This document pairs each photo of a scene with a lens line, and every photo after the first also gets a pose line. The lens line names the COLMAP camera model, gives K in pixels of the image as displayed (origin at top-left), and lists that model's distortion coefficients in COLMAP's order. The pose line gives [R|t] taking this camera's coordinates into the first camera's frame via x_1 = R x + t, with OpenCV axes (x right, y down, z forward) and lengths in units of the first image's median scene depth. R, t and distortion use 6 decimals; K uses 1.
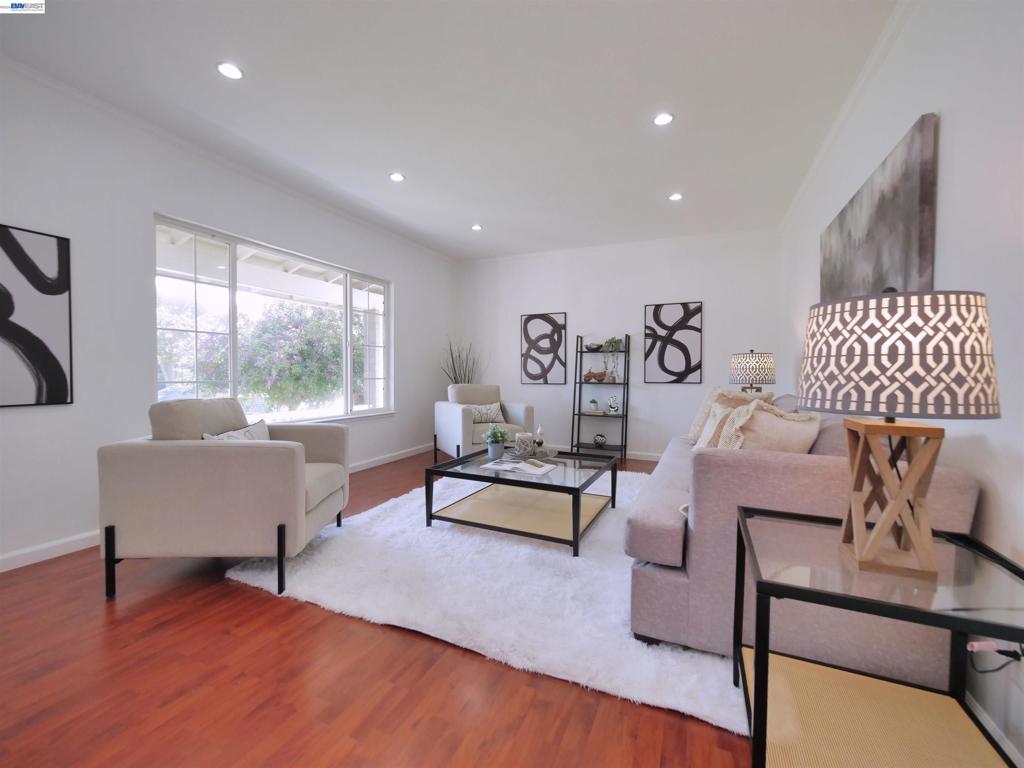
lens RADIAL K [[441.4, 0, 507.1], [0, 441.4, 382.4], [0, 0, 1]] dist [-0.005025, -0.000155]
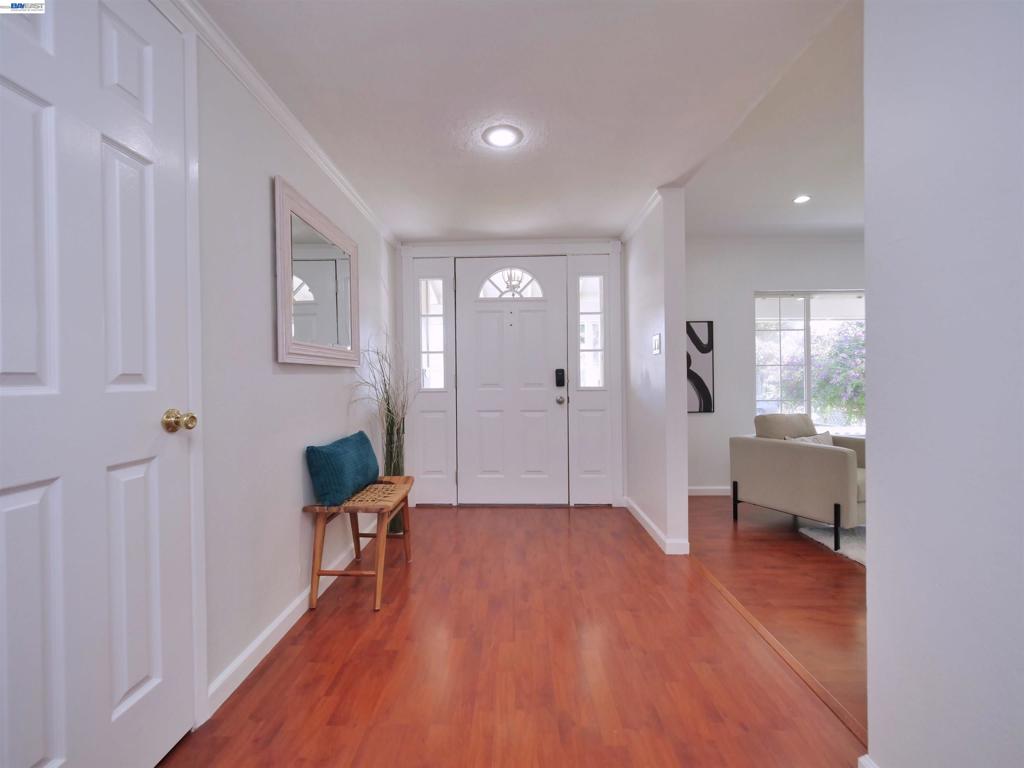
lens RADIAL K [[441.4, 0, 507.1], [0, 441.4, 382.4], [0, 0, 1]] dist [-0.005025, -0.000155]
pose [[0.391718, -0.009506, -0.920036, 0.346524], [-0.008471, 0.999867, -0.013937, -0.043373], [0.920046, 0.013253, 0.391585, -0.499602]]
